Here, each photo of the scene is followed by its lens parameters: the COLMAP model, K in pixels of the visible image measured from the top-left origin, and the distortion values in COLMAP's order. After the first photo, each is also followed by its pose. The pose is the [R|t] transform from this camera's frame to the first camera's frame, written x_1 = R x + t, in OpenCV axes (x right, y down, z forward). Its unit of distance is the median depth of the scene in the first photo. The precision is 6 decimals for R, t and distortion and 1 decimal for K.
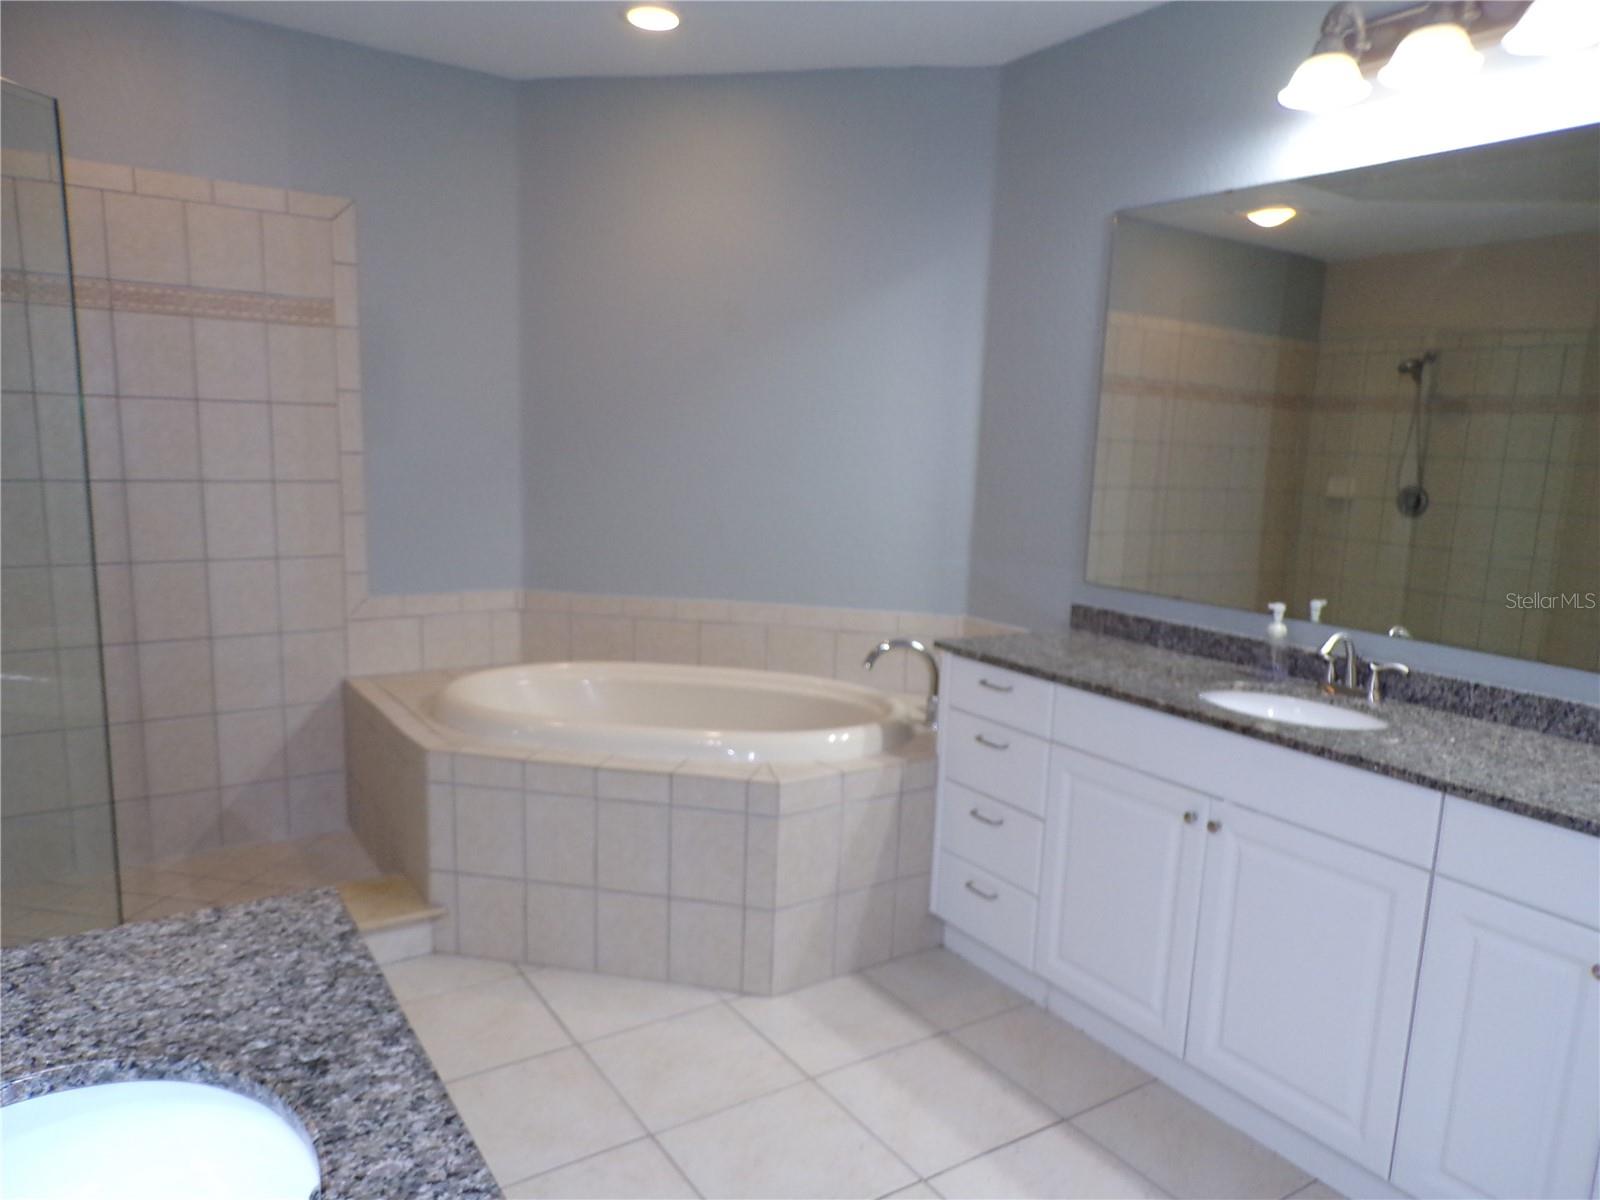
lens RADIAL K [[1106.4, 0, 806.8], [0, 1106.4, 608.4], [0, 0, 1]] dist [0.024831, 0.001268]
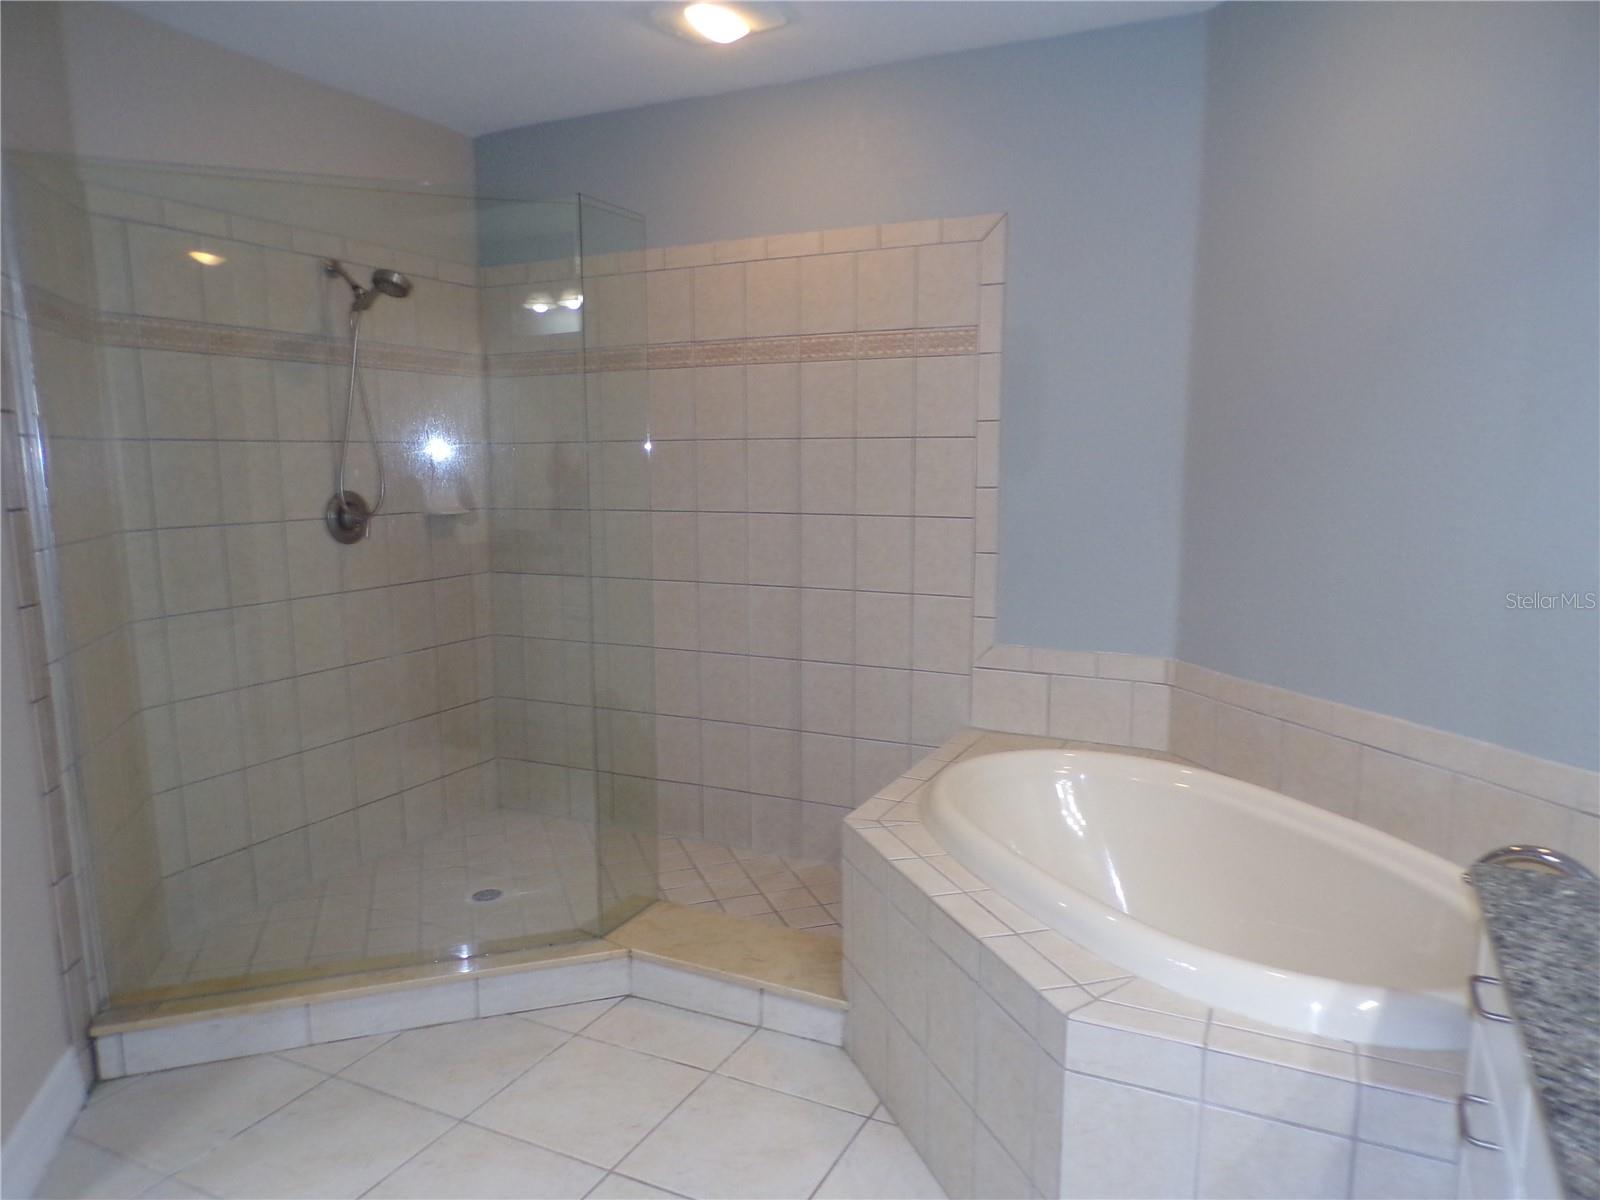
lens RADIAL K [[1106.4, 0, 806.8], [0, 1106.4, 608.4], [0, 0, 1]] dist [0.024831, 0.001268]
pose [[0.504972, 0.091480, -0.858274, 0.344977], [-0.115591, 0.992578, 0.037787, -0.063080], [0.855361, 0.080127, 0.511798, 0.445440]]
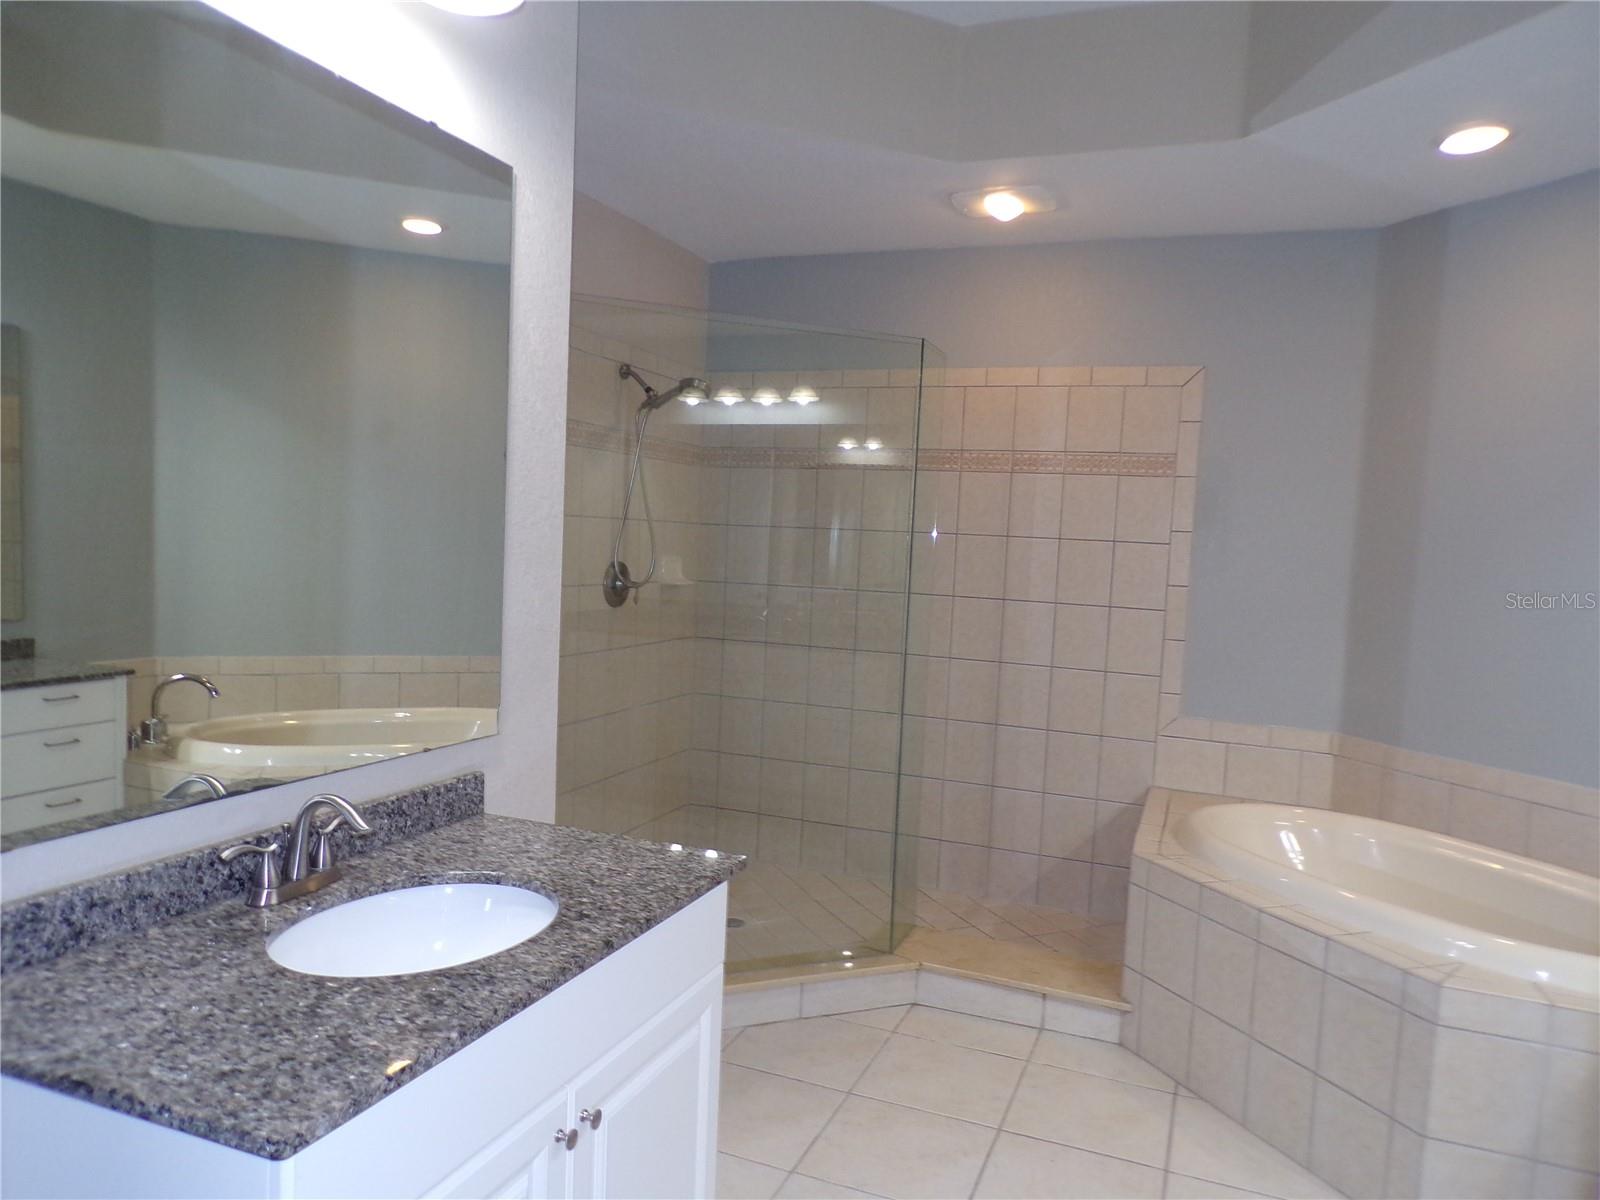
lens RADIAL K [[1110.4, 0, 799.9], [0, 1110.4, 603.8], [0, 0, 1]] dist [0.008698, 0.000266]
pose [[0.578886, 0.053377, -0.813659, 0.306922], [-0.158157, 0.986255, -0.047823, -0.009527], [0.799923, 0.156370, 0.579371, 0.055351]]
